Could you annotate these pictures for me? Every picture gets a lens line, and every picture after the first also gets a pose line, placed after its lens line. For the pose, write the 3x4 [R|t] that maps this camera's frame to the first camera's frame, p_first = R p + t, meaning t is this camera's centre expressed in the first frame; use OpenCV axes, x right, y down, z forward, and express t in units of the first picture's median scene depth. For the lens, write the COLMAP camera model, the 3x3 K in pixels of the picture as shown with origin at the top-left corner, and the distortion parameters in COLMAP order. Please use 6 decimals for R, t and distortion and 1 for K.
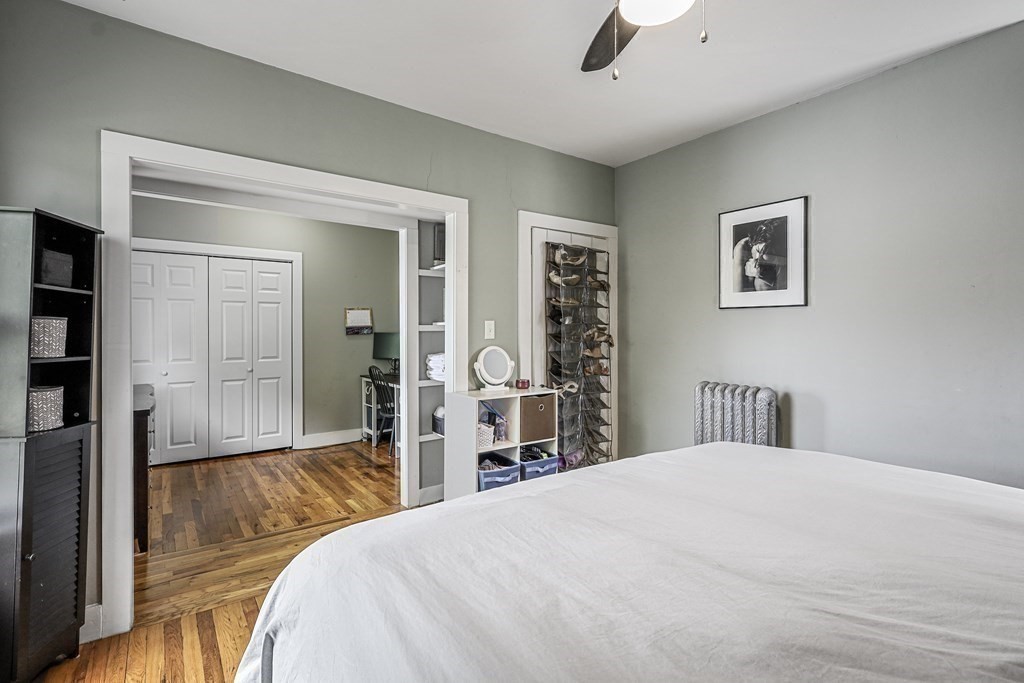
lens RADIAL K [[479.8, 0, 507.7], [0, 479.8, 332.8], [0, 0, 1]] dist [0.002639, 0.000449]
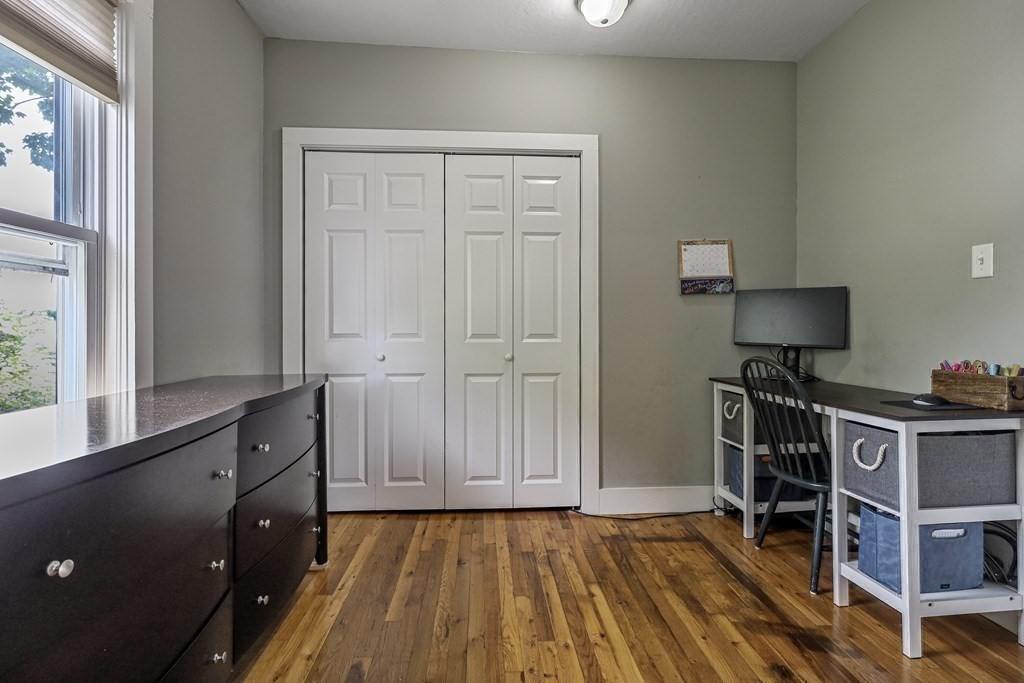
lens RADIAL K [[479.8, 0, 507.7], [0, 479.8, 332.8], [0, 0, 1]] dist [0.002639, 0.000449]
pose [[0.842225, 0.002612, -0.539119, -0.238308], [-0.002760, 0.999996, 0.000532, 0.047851], [0.539119, 0.001040, 0.842229, 0.527118]]
